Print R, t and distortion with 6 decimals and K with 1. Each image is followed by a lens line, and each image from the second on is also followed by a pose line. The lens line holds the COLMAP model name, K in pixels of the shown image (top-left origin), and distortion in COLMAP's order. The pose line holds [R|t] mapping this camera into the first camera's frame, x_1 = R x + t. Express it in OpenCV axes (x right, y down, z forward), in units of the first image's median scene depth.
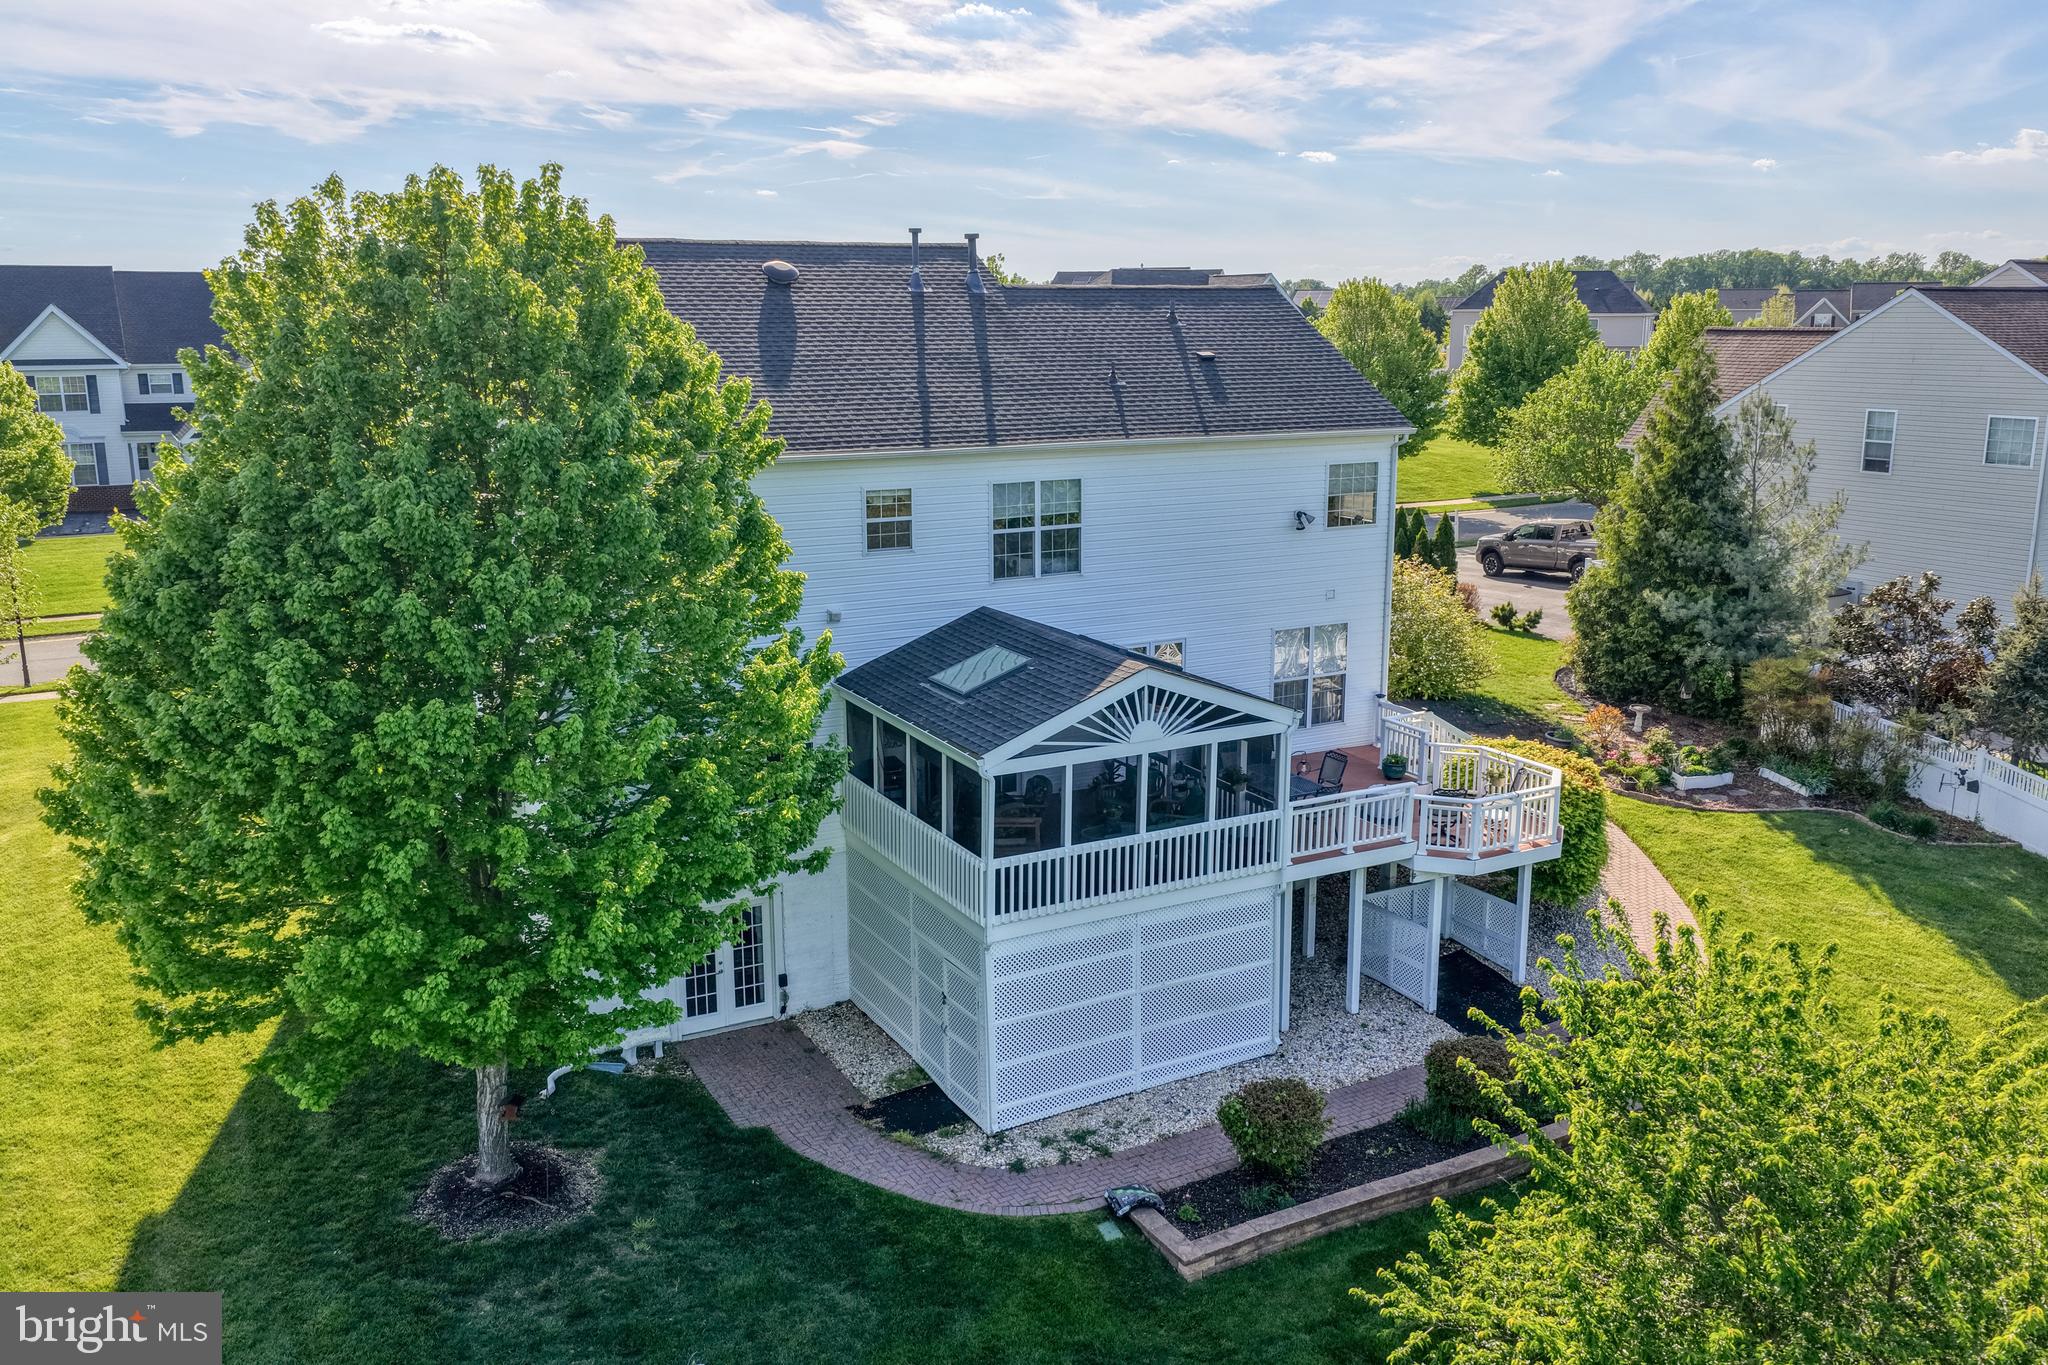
lens RADIAL K [[1703.9, 0, 1024.0], [0, 1703.9, 682.5], [0, 0, 1]] dist [-0.006930, 0.021144]
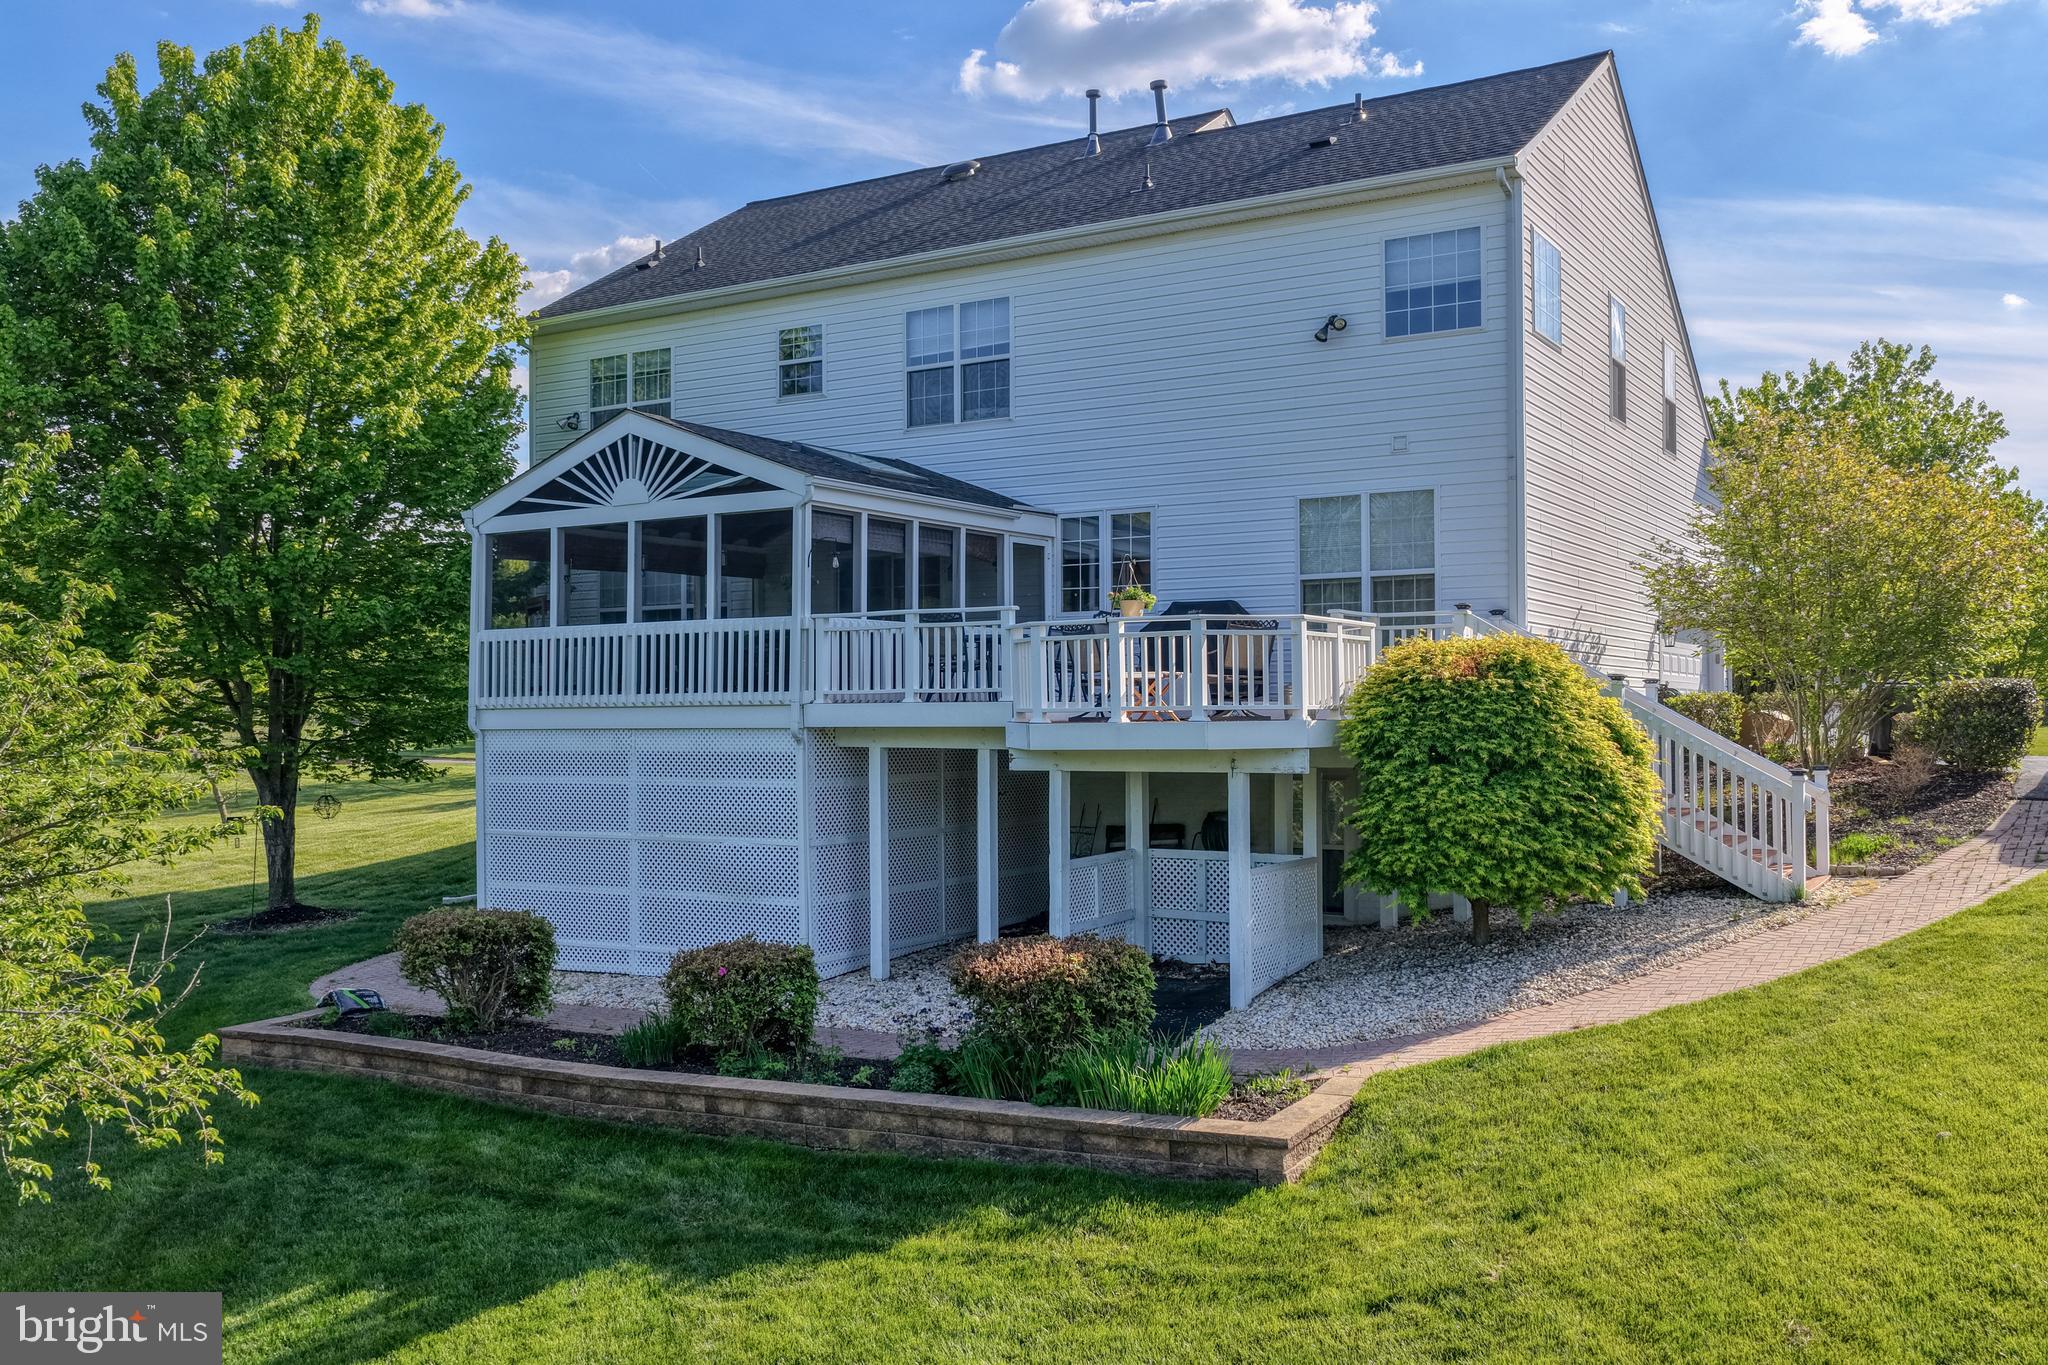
lens RADIAL K [[1757.5, 0, 1066.4], [0, 1757.5, 715.2], [0, 0, 1]] dist [-0.002324, 0.005130]
pose [[0.511658, -0.001991, -0.859187, 0.800402], [-0.181225, 0.977249, -0.110187, 0.166857], [0.839859, 0.212084, 0.499656, 0.697466]]
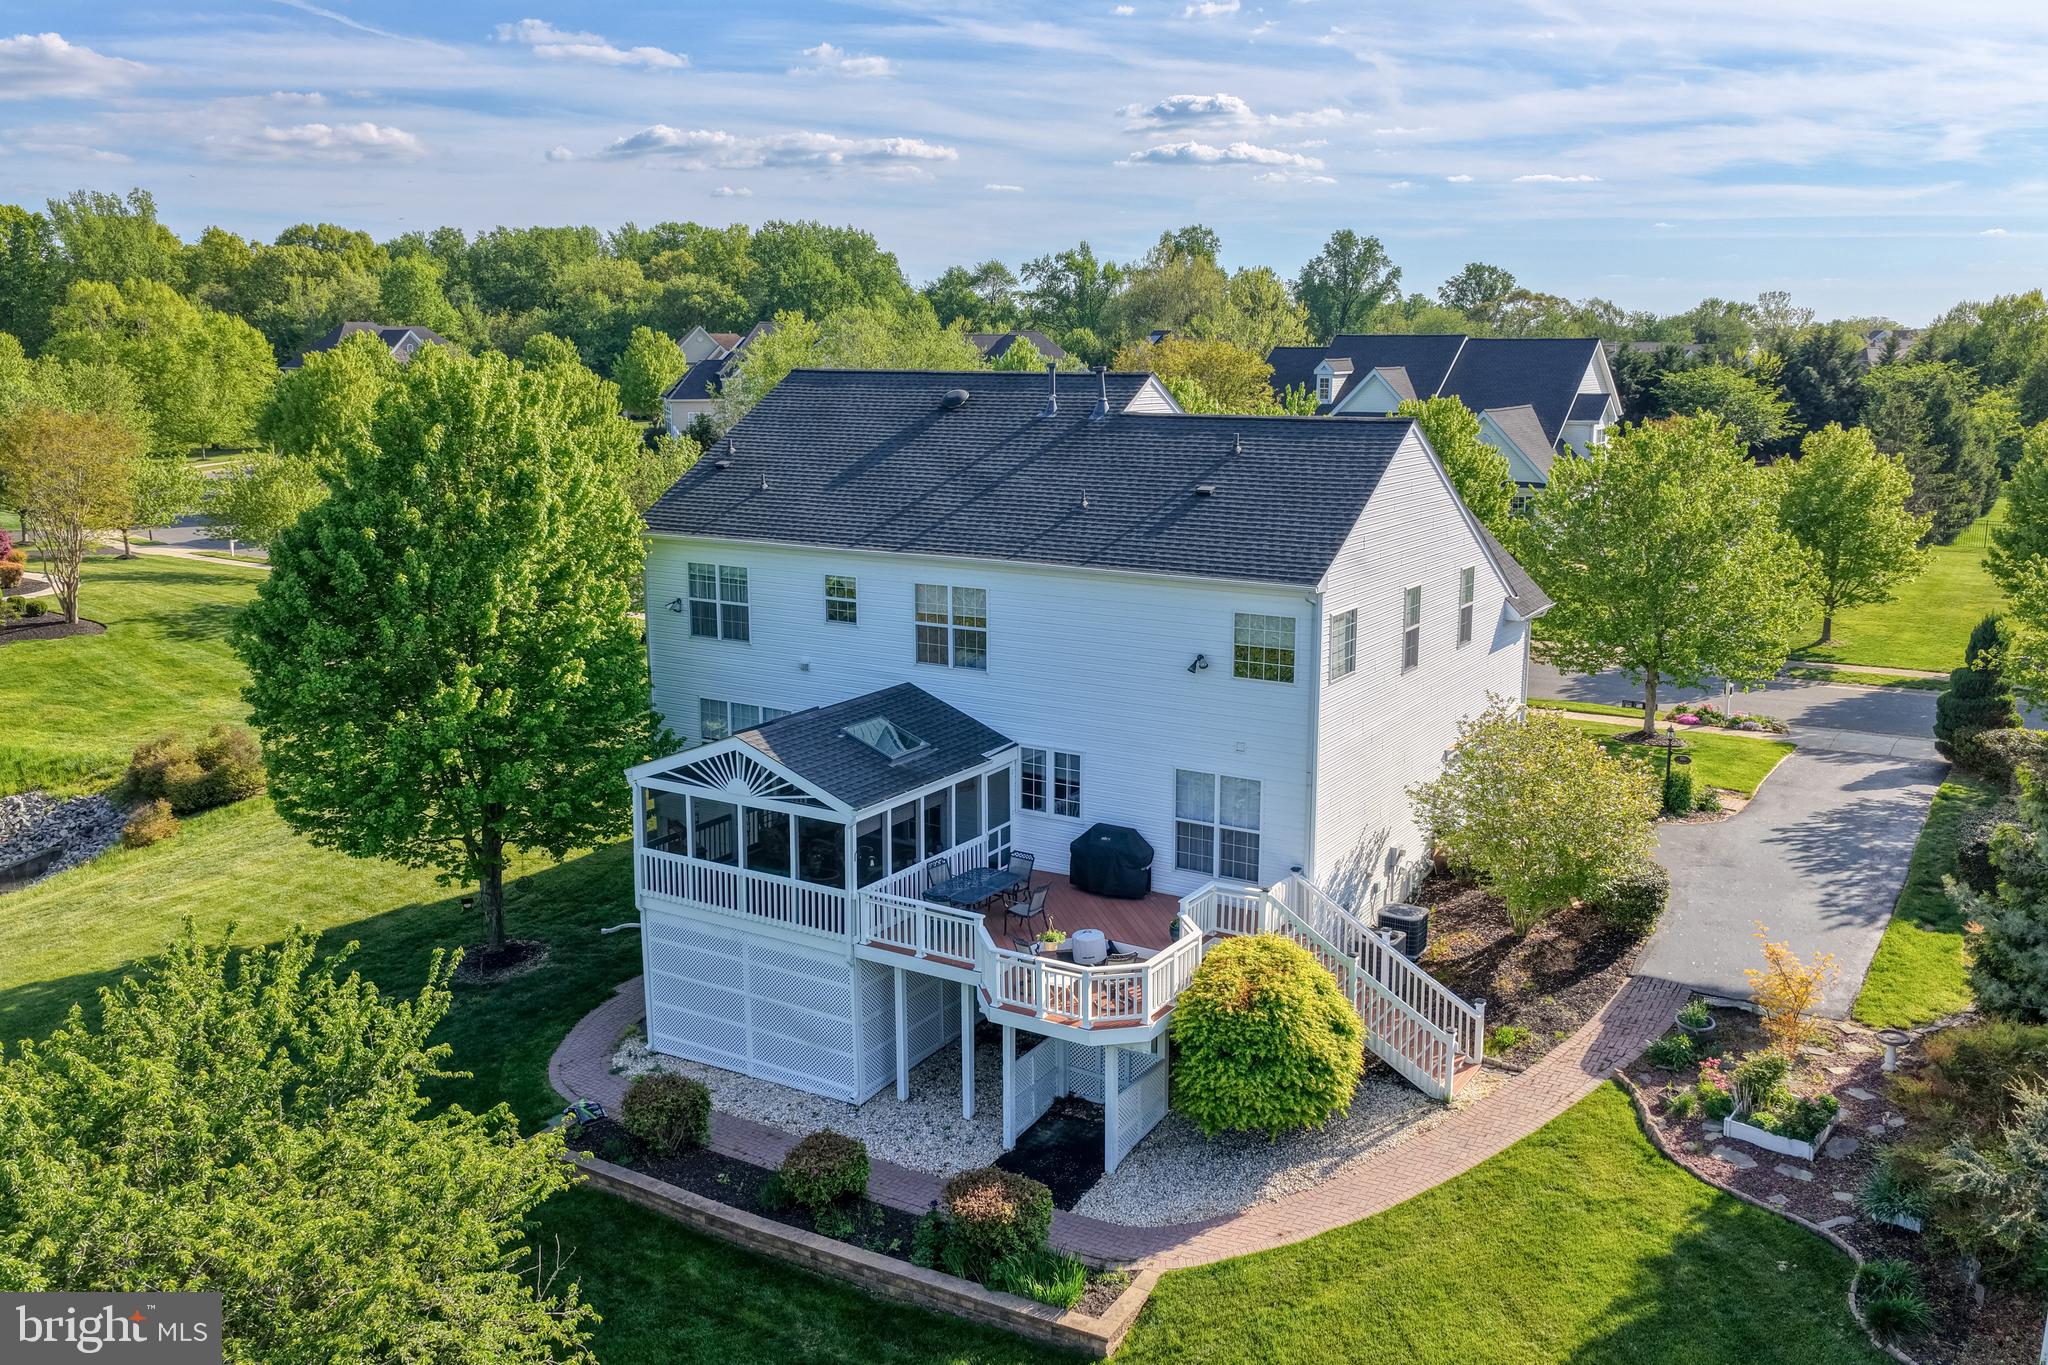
lens RADIAL K [[1703.9, 0, 1024.0], [0, 1703.9, 682.5], [0, 0, 1]] dist [-0.006930, 0.021144]
pose [[0.484842, 0.176839, -0.856537, 1.105673], [-0.186453, 0.977731, 0.096319, -0.185214], [0.854496, 0.113005, 0.507017, 0.478356]]
